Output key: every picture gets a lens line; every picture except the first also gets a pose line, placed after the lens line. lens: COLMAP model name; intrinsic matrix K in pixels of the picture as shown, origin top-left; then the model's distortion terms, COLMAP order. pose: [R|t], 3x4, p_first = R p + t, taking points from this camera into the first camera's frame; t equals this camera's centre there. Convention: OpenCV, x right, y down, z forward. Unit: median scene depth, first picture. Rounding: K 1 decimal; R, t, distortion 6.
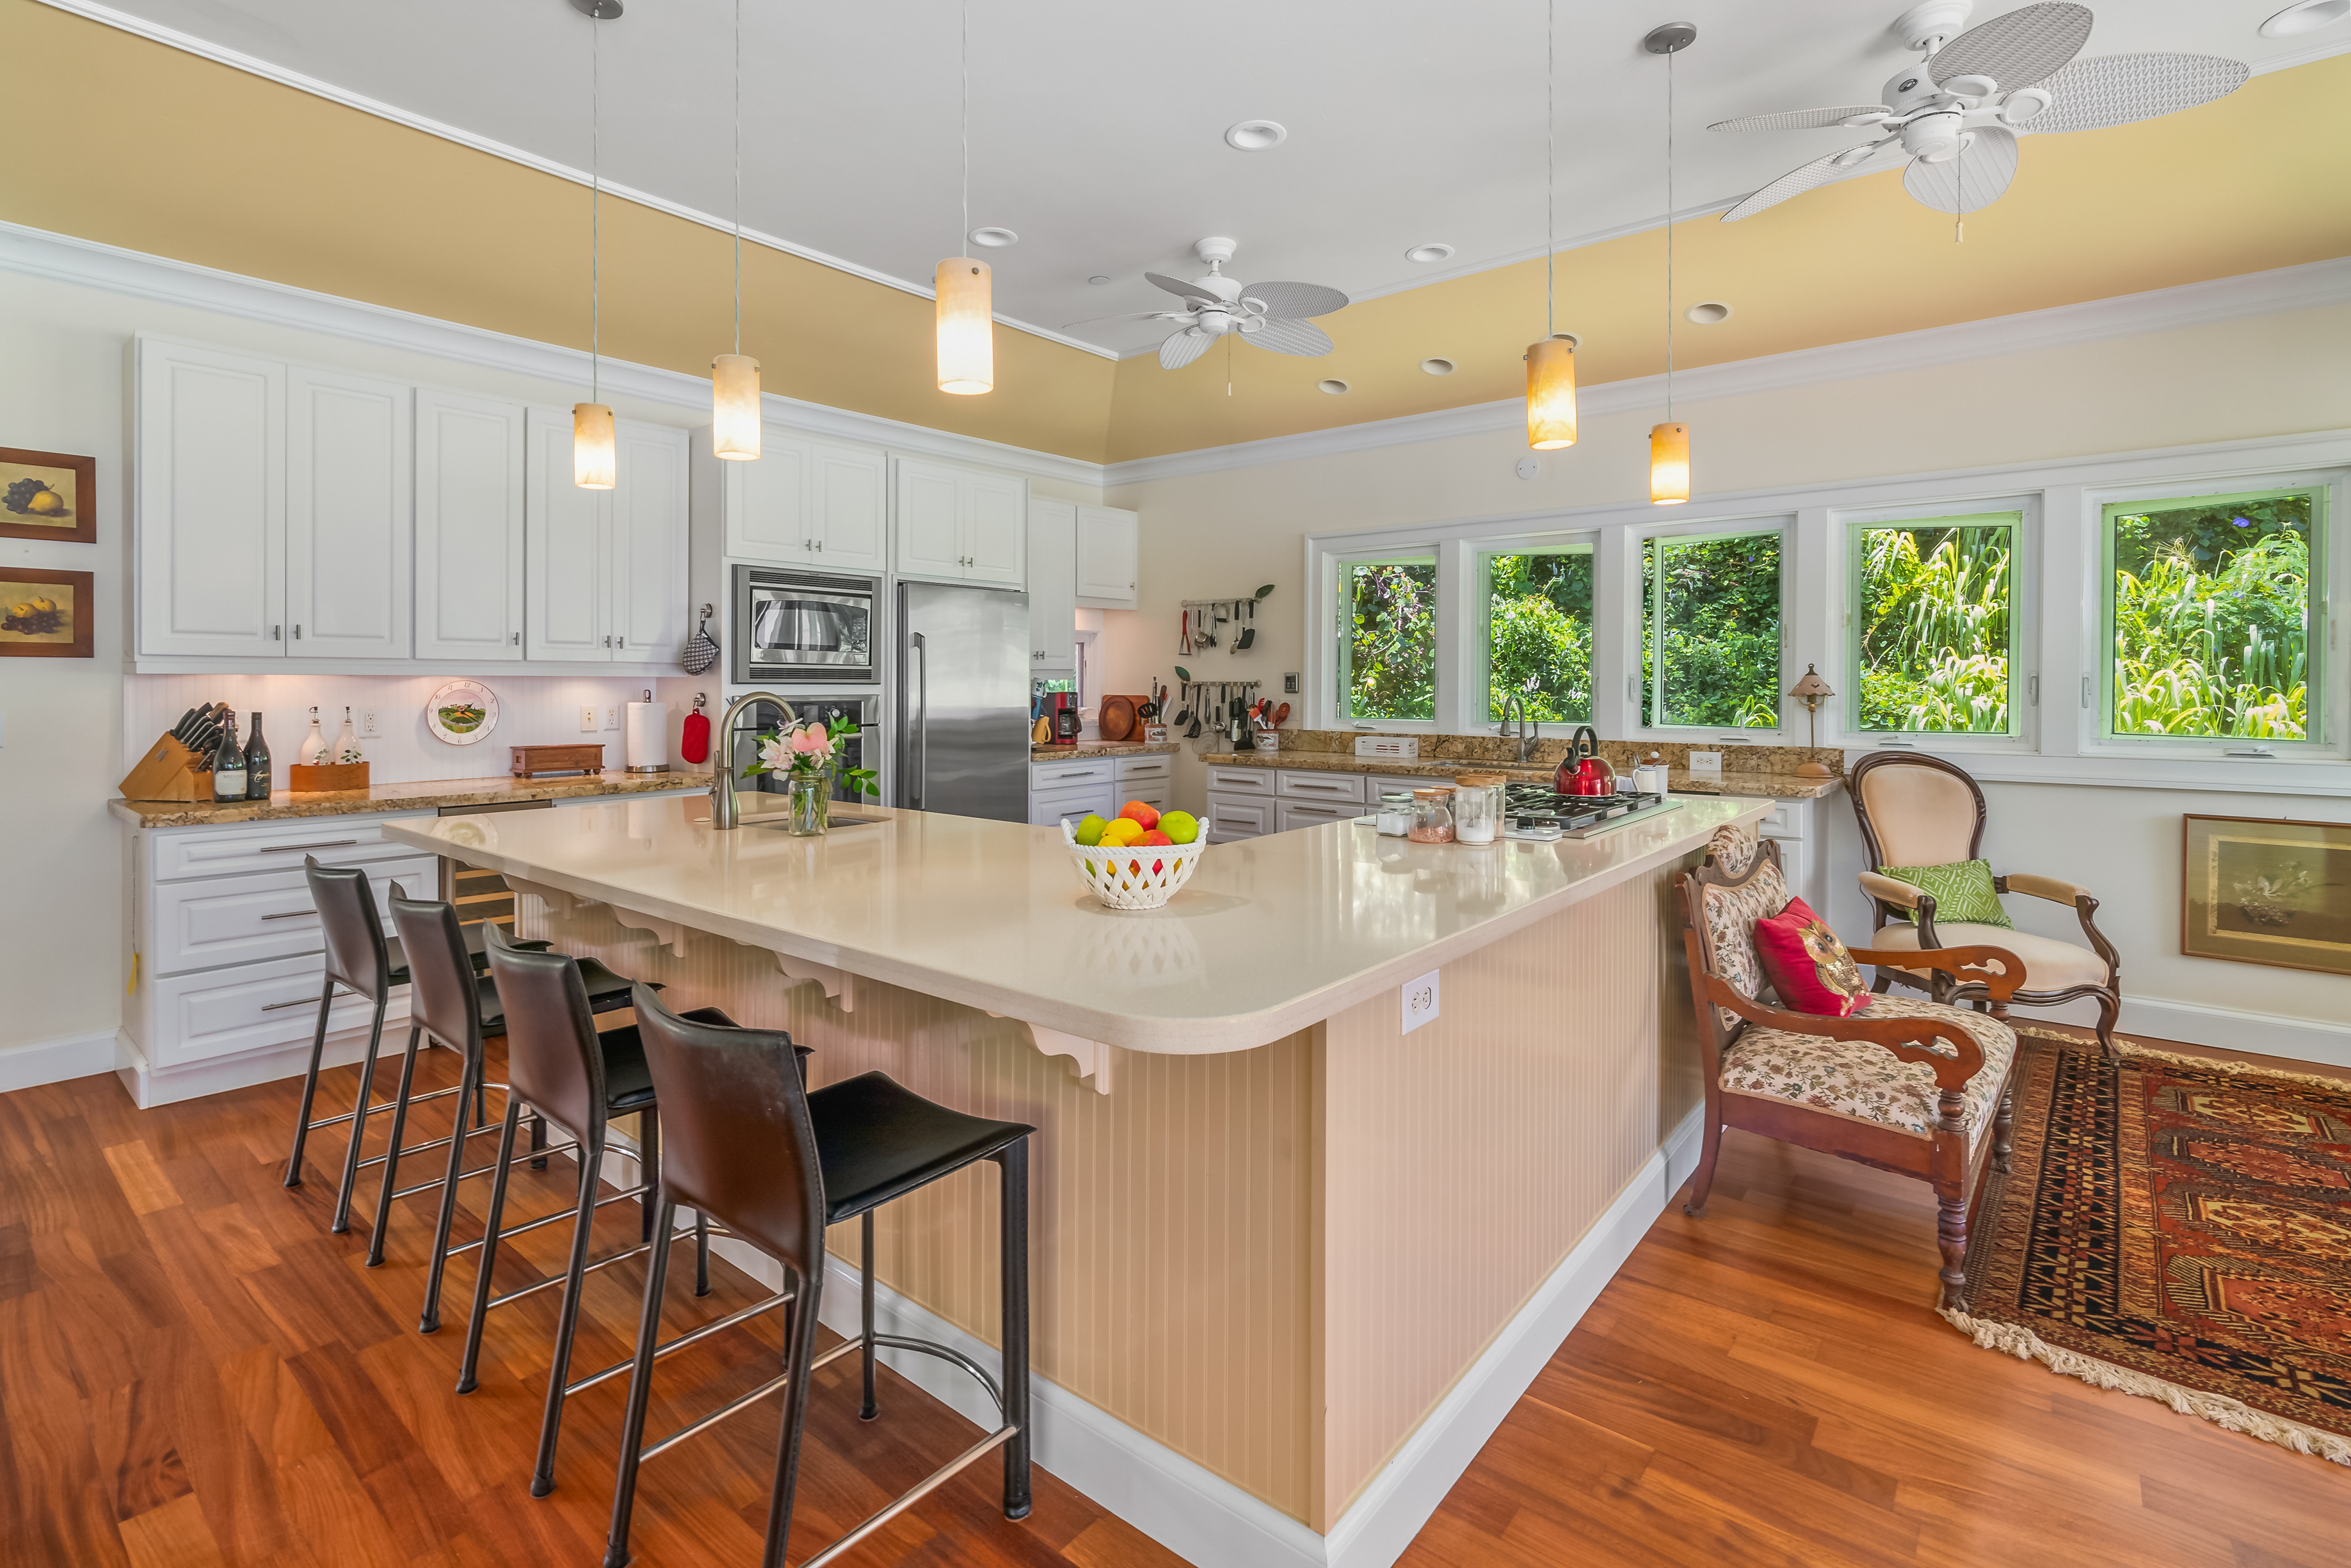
lens RADIAL K [[1087.7, 0, 1163.0], [0, 1087.7, 689.1], [0, 0, 1]] dist [-0.003553, -0.000095]
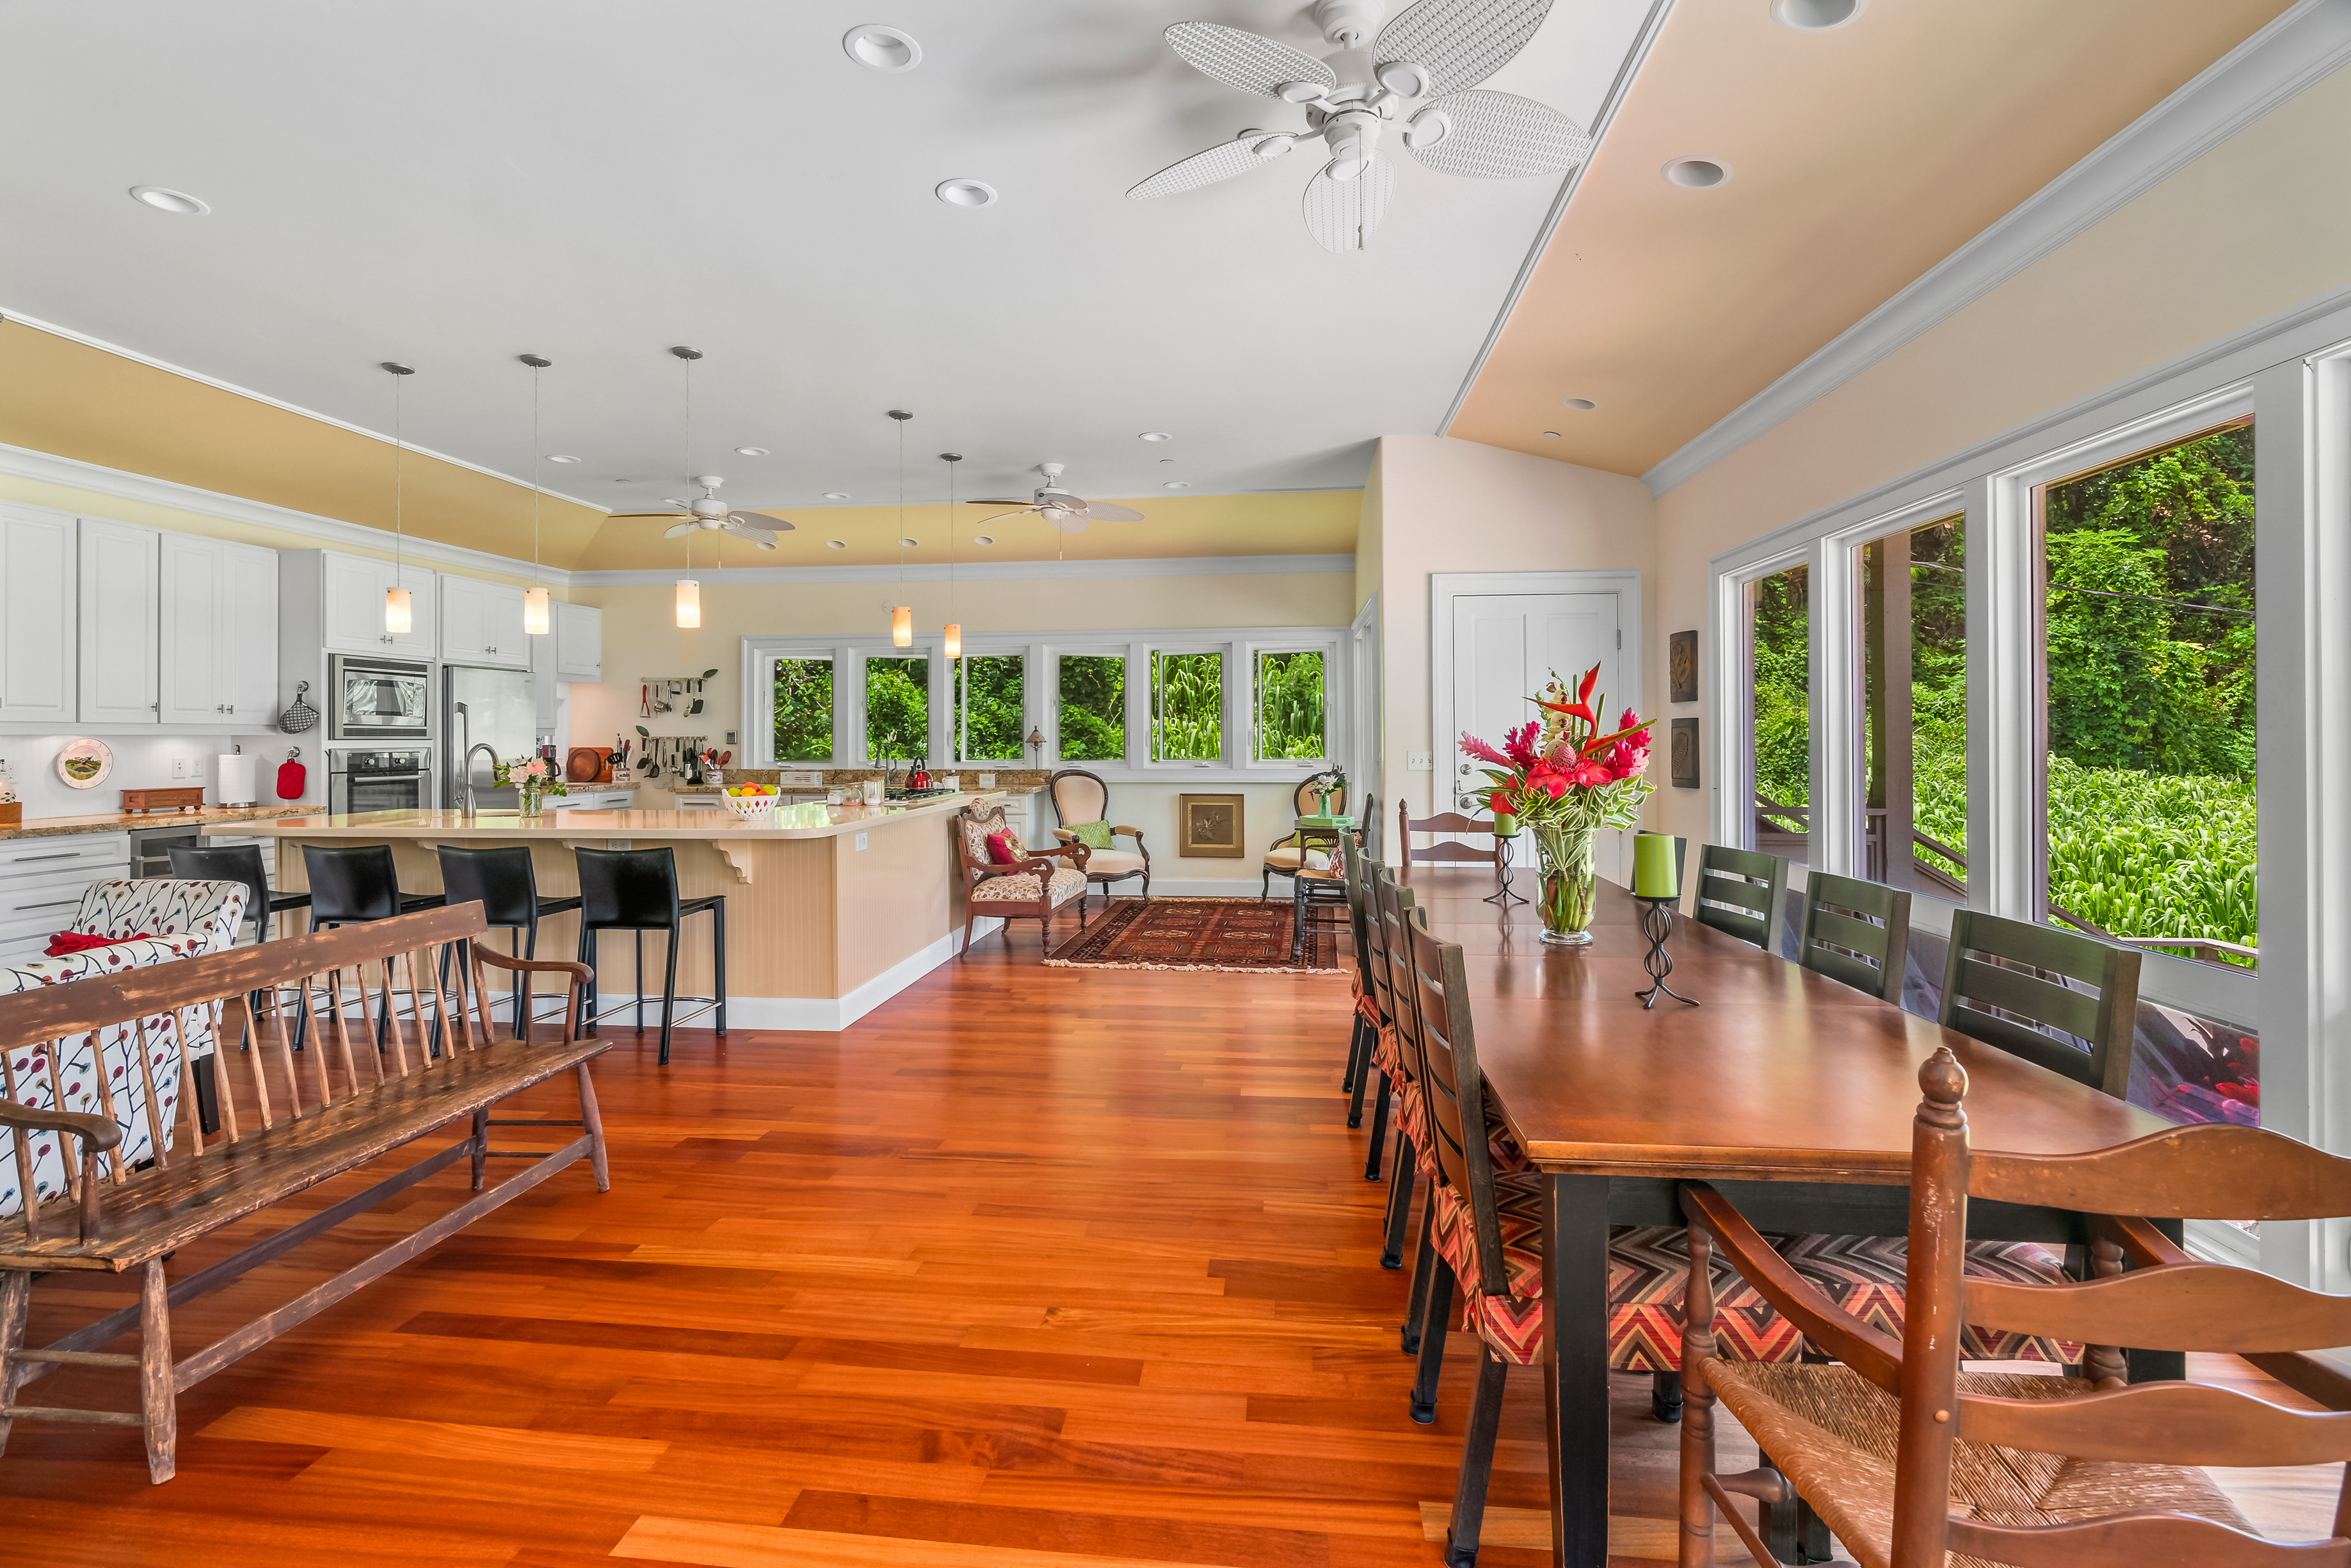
lens RADIAL K [[1080.5, 0, 1163.9], [0, 1080.5, 743.6], [0, 0, 1]] dist [-0.004993, 0.000192]
pose [[0.838170, -0.008645, 0.545341, -0.224729], [0.008391, 0.999960, 0.002955, 0.004114], [-0.545345, 0.002099, 0.838209, -0.639368]]
